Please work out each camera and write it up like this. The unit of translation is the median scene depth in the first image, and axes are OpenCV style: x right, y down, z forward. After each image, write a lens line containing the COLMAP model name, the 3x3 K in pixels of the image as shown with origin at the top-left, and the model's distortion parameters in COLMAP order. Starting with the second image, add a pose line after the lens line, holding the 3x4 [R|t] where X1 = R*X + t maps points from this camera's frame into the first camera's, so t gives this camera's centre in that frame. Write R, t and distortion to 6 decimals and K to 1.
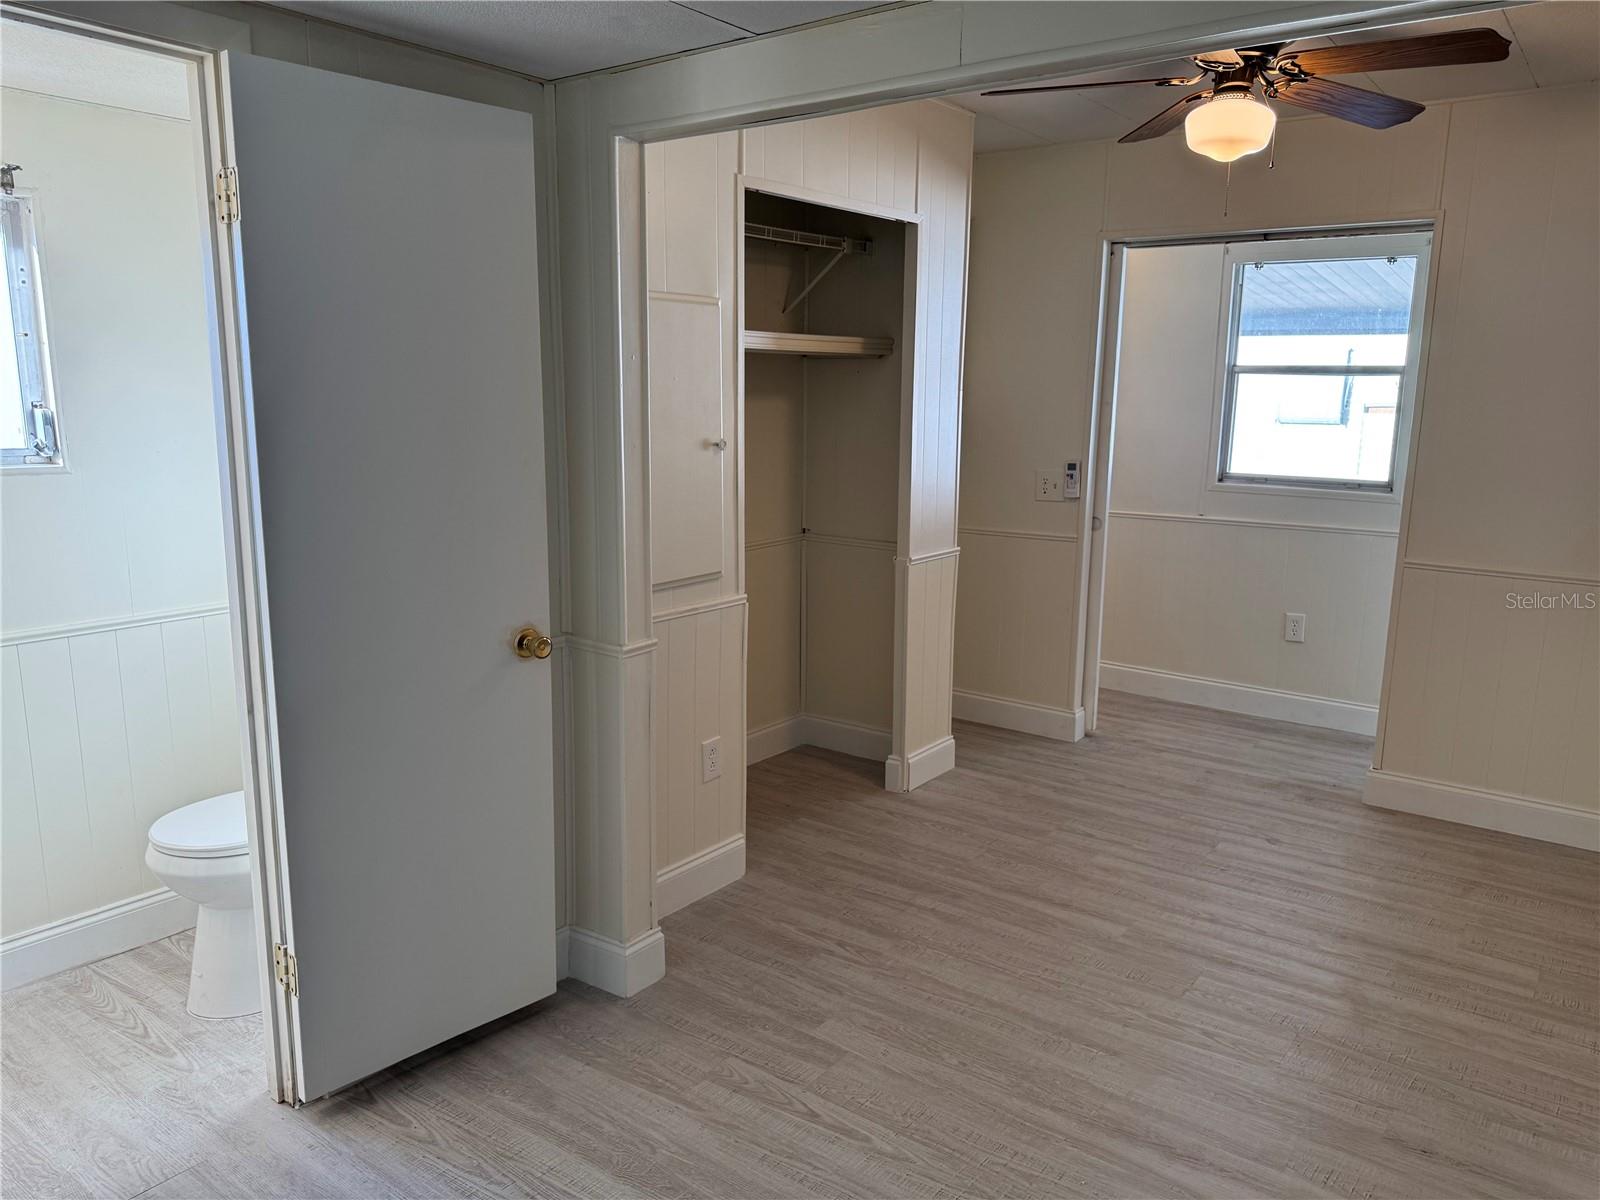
lens RADIAL K [[1131.9, 0, 795.9], [0, 1131.9, 594.7], [0, 0, 1]] dist [0.046694, -0.050661]
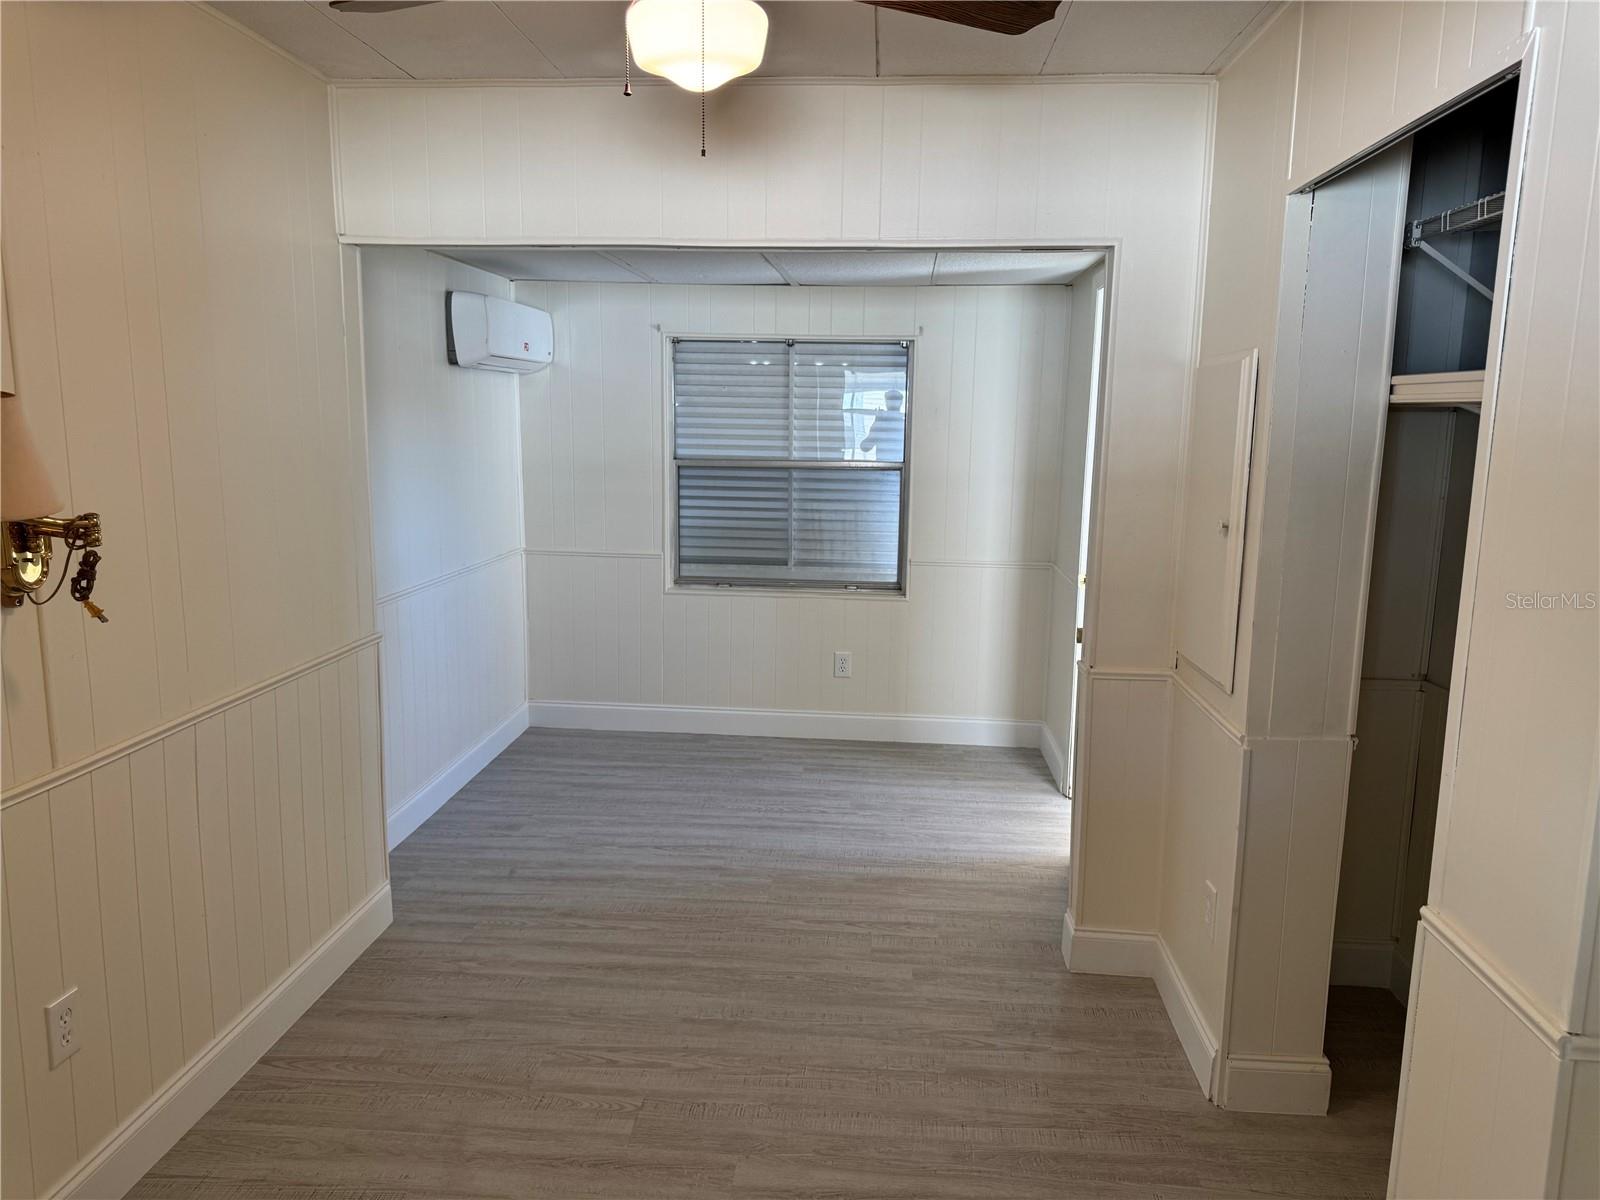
lens RADIAL K [[1131.9, 0, 800.3], [0, 1131.9, 599.9], [0, 0, 1]] dist [0.046694, -0.050661]
pose [[-0.838253, 0.063691, -0.541549, 0.735313], [-0.127747, 0.942577, 0.308592, -0.341315], [0.530106, 0.327859, -0.781982, 1.726552]]
